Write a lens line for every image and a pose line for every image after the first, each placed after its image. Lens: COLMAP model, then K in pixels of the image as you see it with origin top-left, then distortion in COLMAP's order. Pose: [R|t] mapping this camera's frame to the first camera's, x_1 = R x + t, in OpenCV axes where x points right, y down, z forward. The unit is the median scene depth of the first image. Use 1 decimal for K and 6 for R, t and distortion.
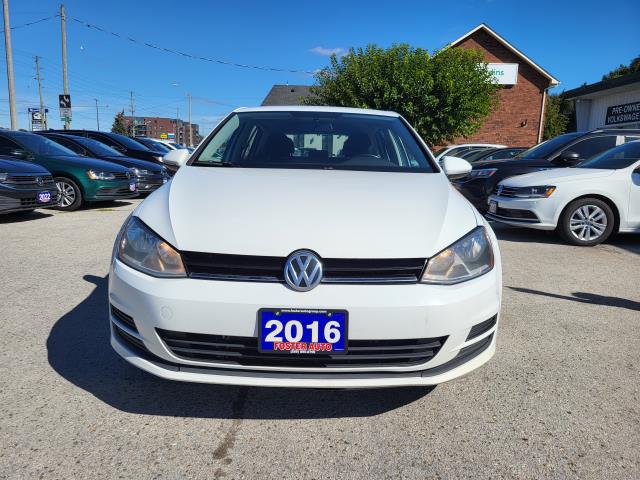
lens RADIAL K [[480.3, 0, 322.4], [0, 480.3, 241.7], [0, 0, 1]] dist [0.061148, -0.038162]
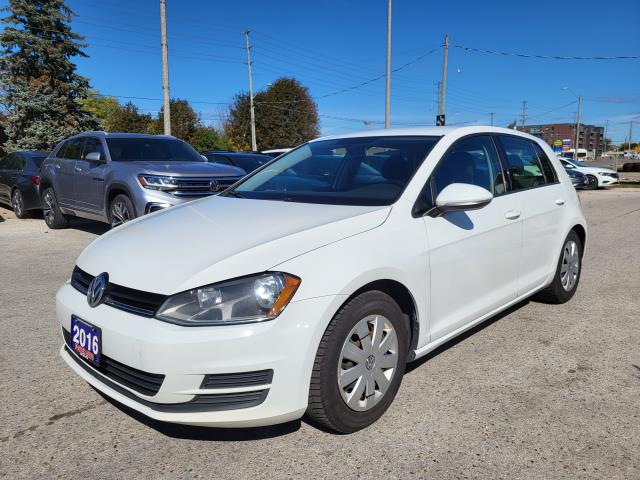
lens RADIAL K [[480.3, 0, 322.4], [0, 480.3, 241.7], [0, 0, 1]] dist [0.061148, -0.038162]
pose [[0.734033, 0.073063, -0.675172, 1.147073], [-0.086397, 0.996164, 0.013869, -0.122980], [0.673595, 0.048152, 0.737530, 0.449612]]
